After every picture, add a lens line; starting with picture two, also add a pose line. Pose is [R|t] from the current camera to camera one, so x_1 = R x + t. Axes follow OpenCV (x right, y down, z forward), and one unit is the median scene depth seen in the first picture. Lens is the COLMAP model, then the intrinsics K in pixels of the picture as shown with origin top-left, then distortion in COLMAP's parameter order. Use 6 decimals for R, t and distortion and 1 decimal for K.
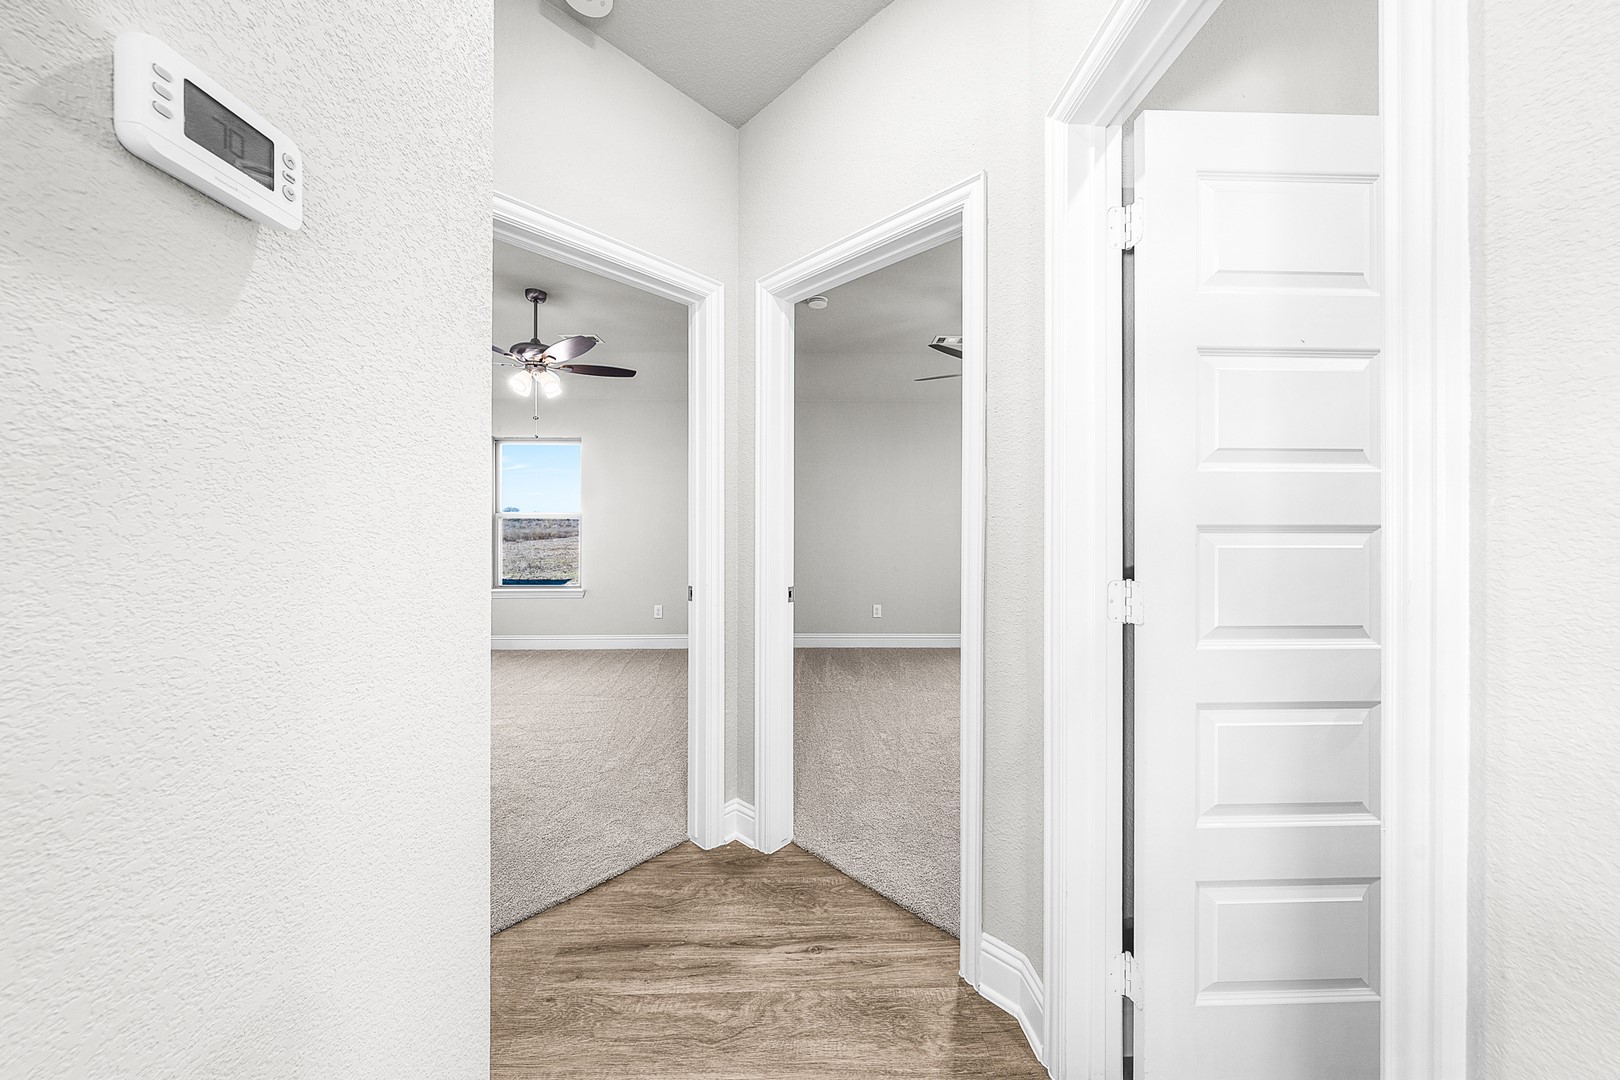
lens RADIAL K [[543.6, 0, 812.1], [0, 543.6, 534.9], [0, 0, 1]] dist [-0.002423, 0.000219]
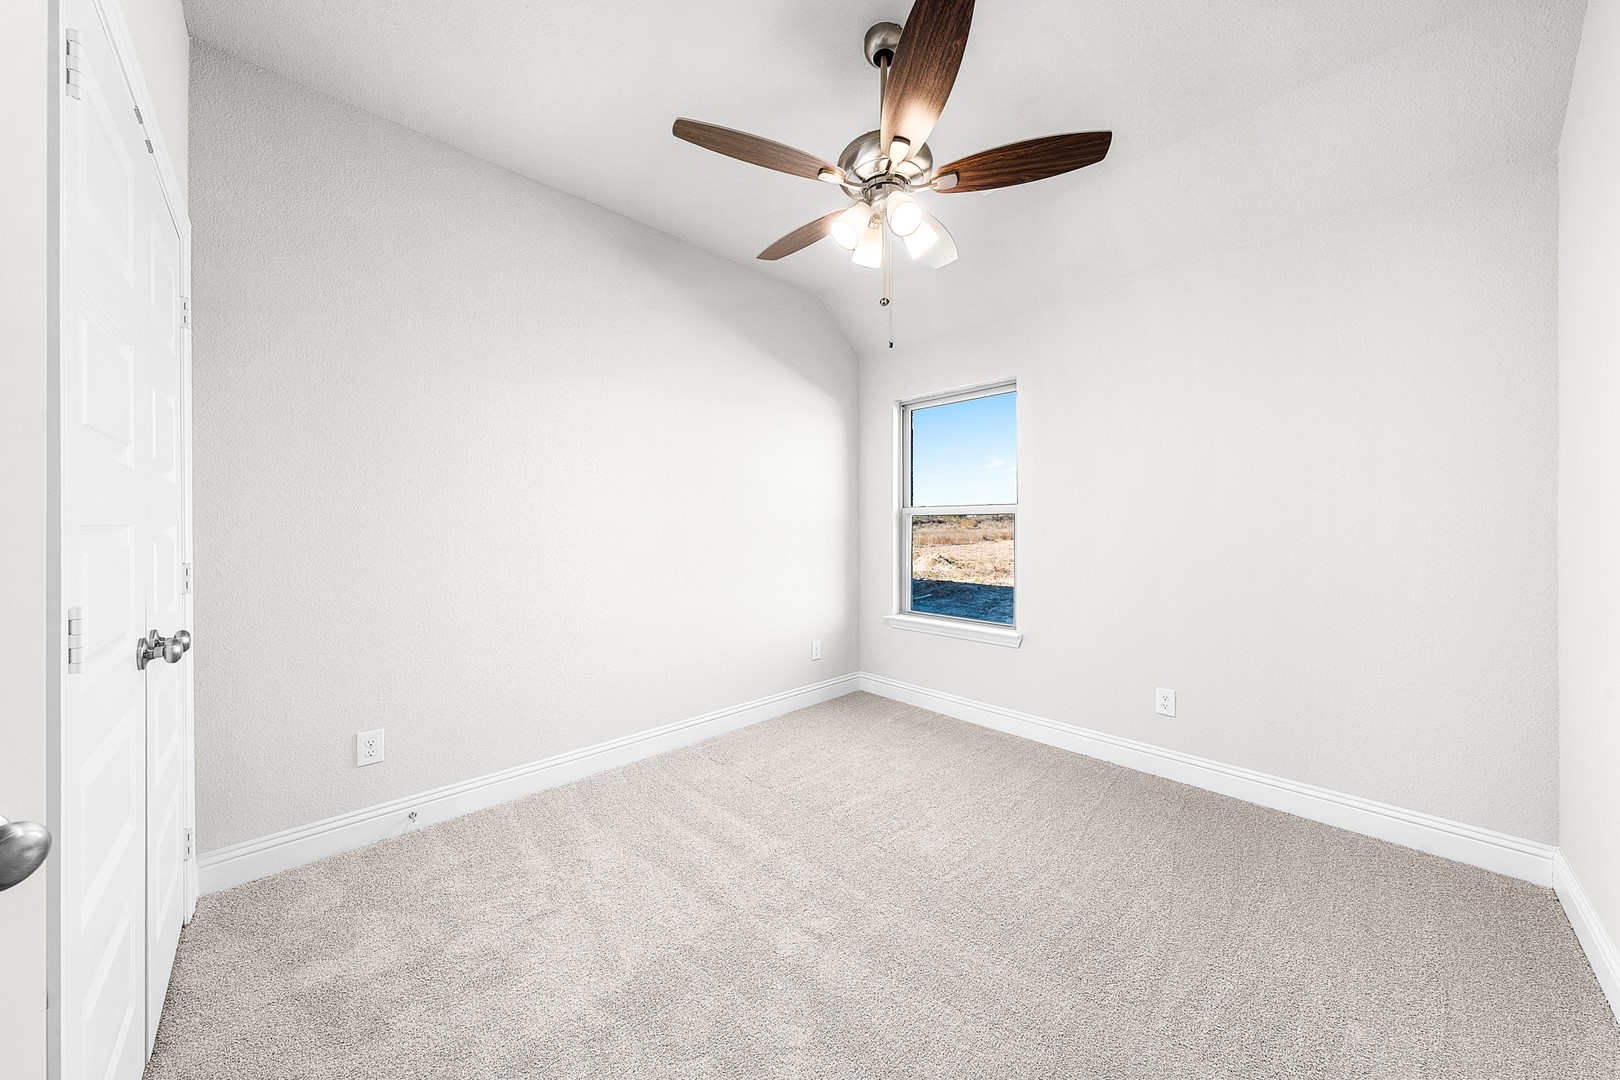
lens RADIAL K [[543.6, 0, 812.1], [0, 543.6, 534.9], [0, 0, 1]] dist [-0.002423, 0.000219]
pose [[0.672996, -0.002268, -0.739643, -0.137591], [0.003346, 0.999994, -0.000023, -0.007042], [0.739639, -0.002459, 0.673000, 0.444999]]
